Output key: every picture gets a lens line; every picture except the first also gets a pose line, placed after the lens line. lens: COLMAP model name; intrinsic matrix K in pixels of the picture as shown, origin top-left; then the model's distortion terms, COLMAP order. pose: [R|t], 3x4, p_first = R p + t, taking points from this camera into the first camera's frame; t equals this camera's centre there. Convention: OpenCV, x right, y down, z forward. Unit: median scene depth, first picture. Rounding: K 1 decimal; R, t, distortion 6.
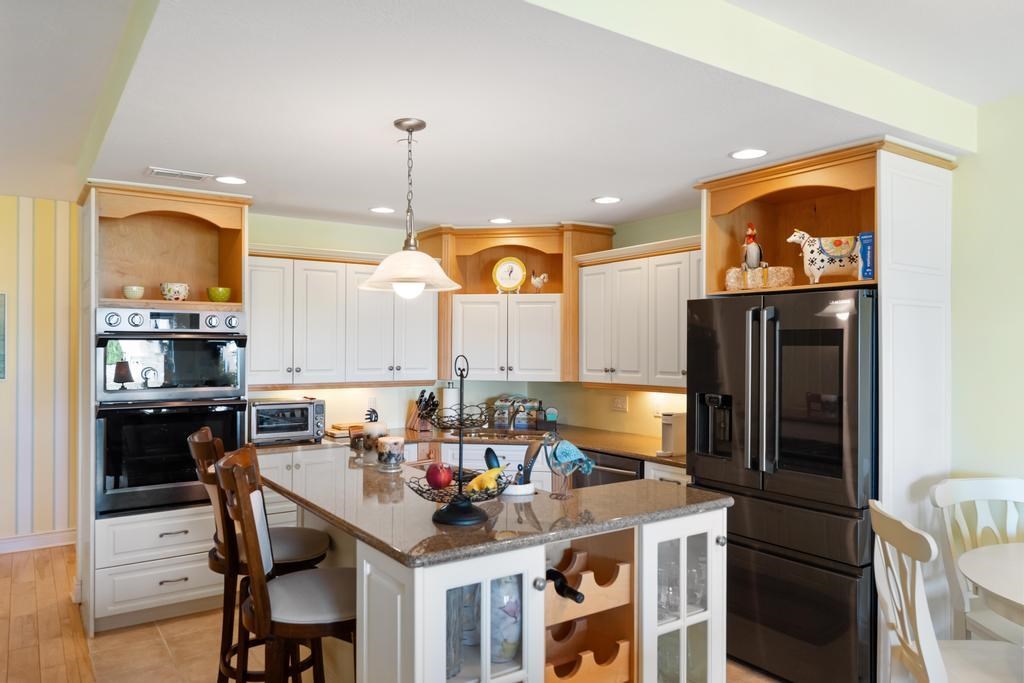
lens RADIAL K [[714.8, 0, 506.3], [0, 714.8, 347.7], [0, 0, 1]] dist [0.002805, -0.002153]
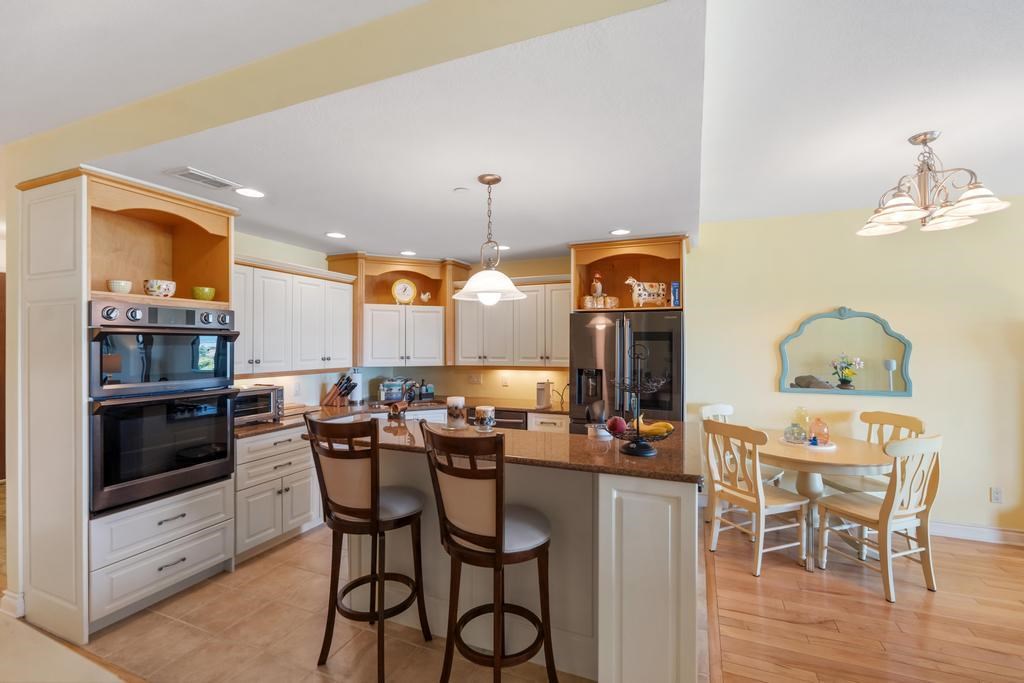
lens RADIAL K [[451.4, 0, 512.9], [0, 451.4, 346.0], [0, 0, 1]] dist [-0.010129, 0.001339]
pose [[0.835148, -0.004144, 0.550009, -0.355001], [0.003151, 0.999991, 0.002750, 0.004884], [-0.550016, -0.000564, 0.835154, 0.152464]]
